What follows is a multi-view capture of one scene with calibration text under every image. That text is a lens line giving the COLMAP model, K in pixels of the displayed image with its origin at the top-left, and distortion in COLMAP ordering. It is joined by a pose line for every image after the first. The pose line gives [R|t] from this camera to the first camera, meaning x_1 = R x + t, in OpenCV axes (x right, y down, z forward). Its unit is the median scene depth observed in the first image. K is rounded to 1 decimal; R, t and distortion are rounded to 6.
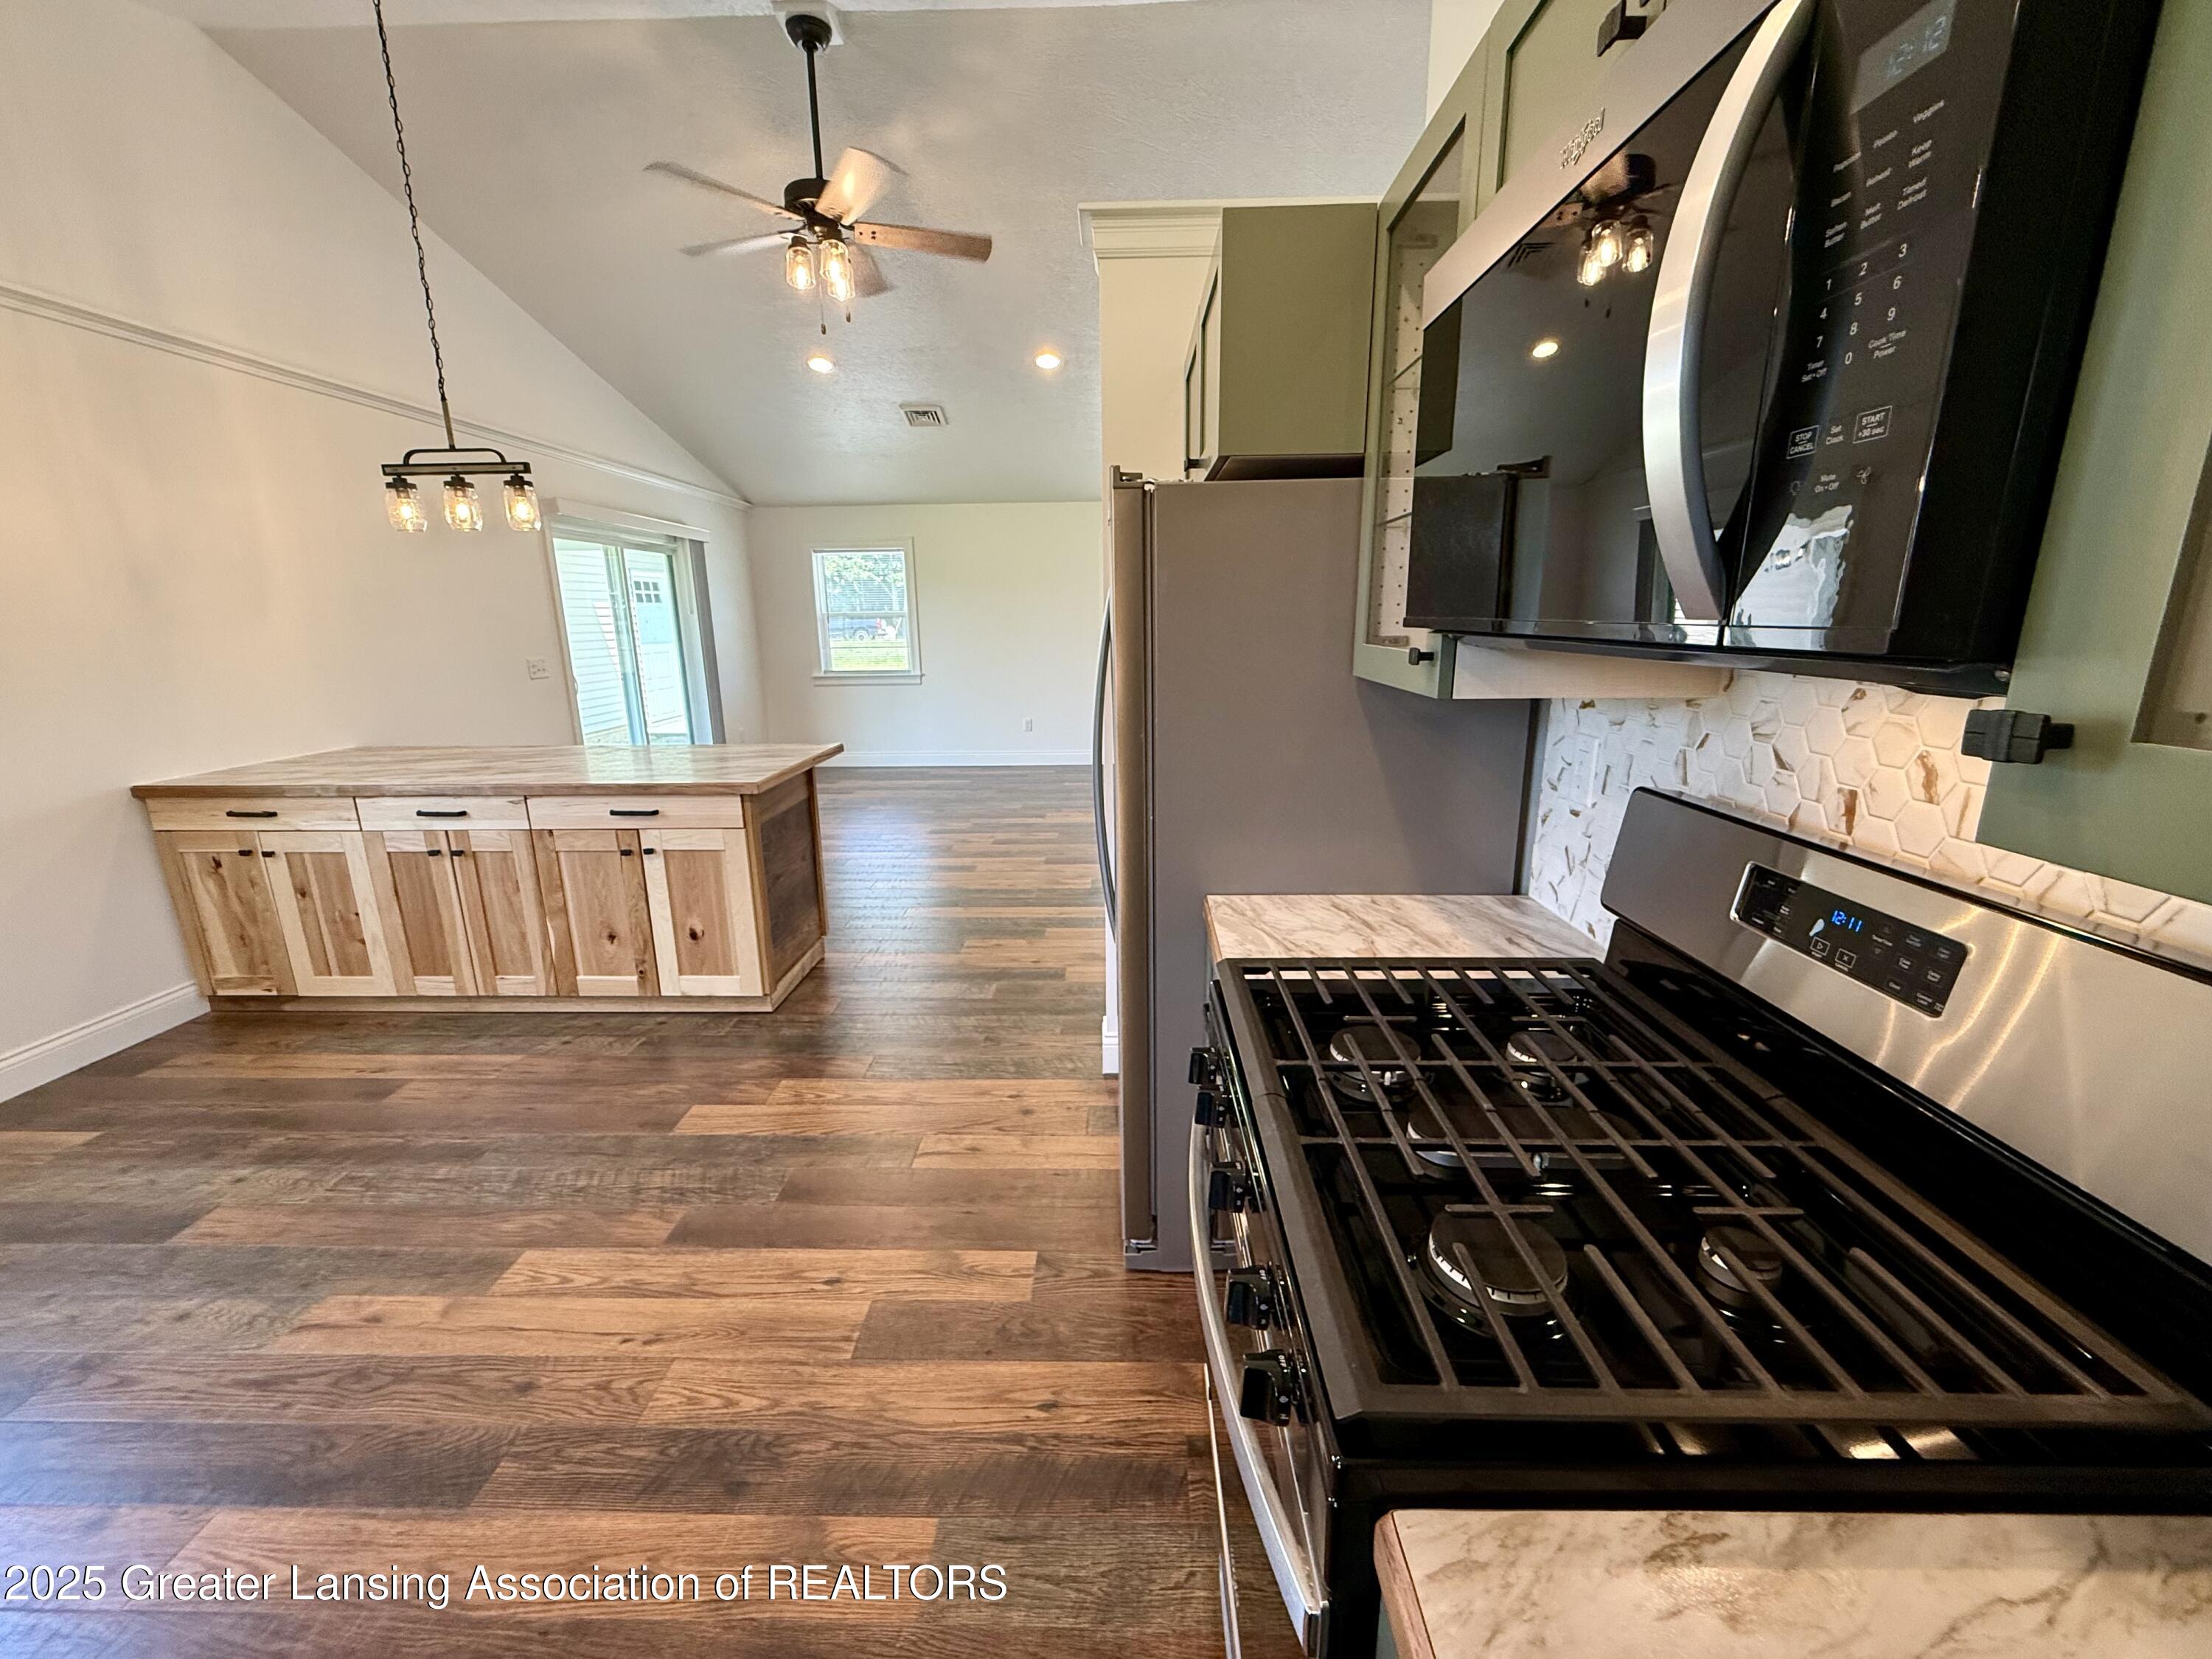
lens RADIAL K [[884.2, 0, 1101.7], [0, 884.2, 832.4], [0, 0, 1]] dist [0.001574, 0.000111]
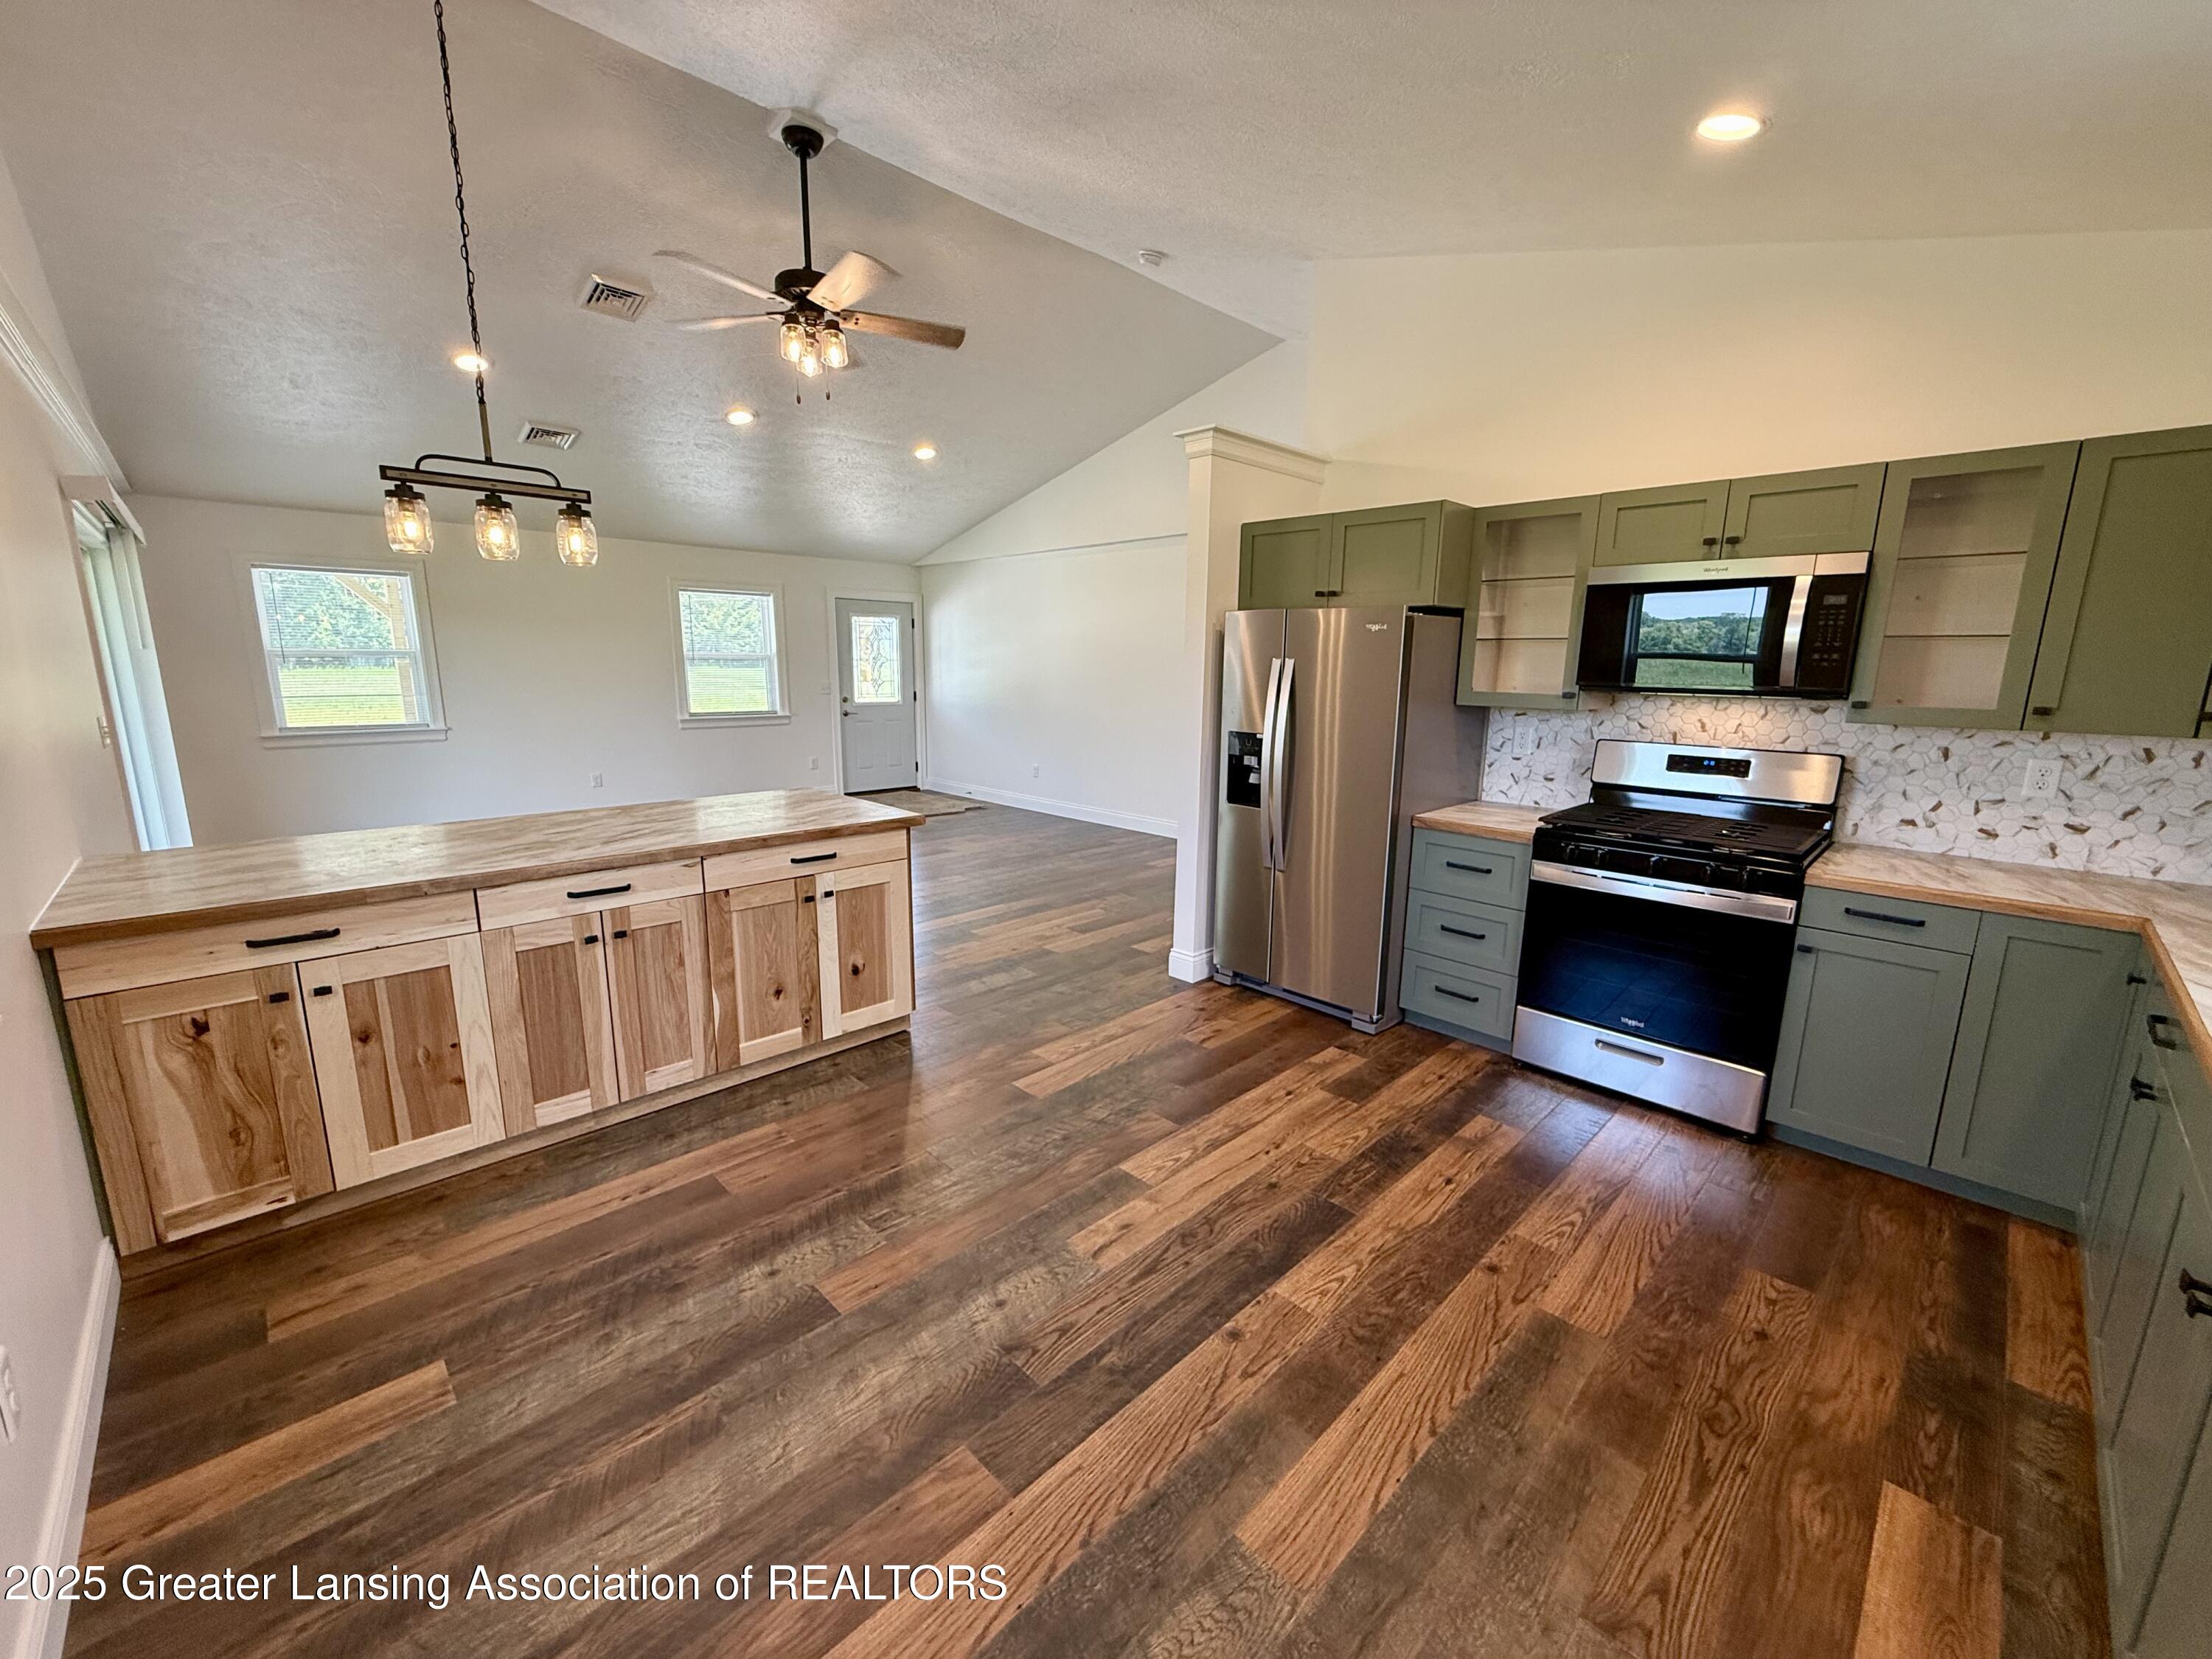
lens RADIAL K [[884.2, 0, 1099.8], [0, 884.2, 832.5], [0, 0, 1]] dist [0.001574, 0.000111]
pose [[0.696853, -0.118961, 0.707280, -0.980274], [0.152431, 0.988184, 0.016024, -0.017064], [-0.700829, 0.096645, 0.706752, 0.048581]]
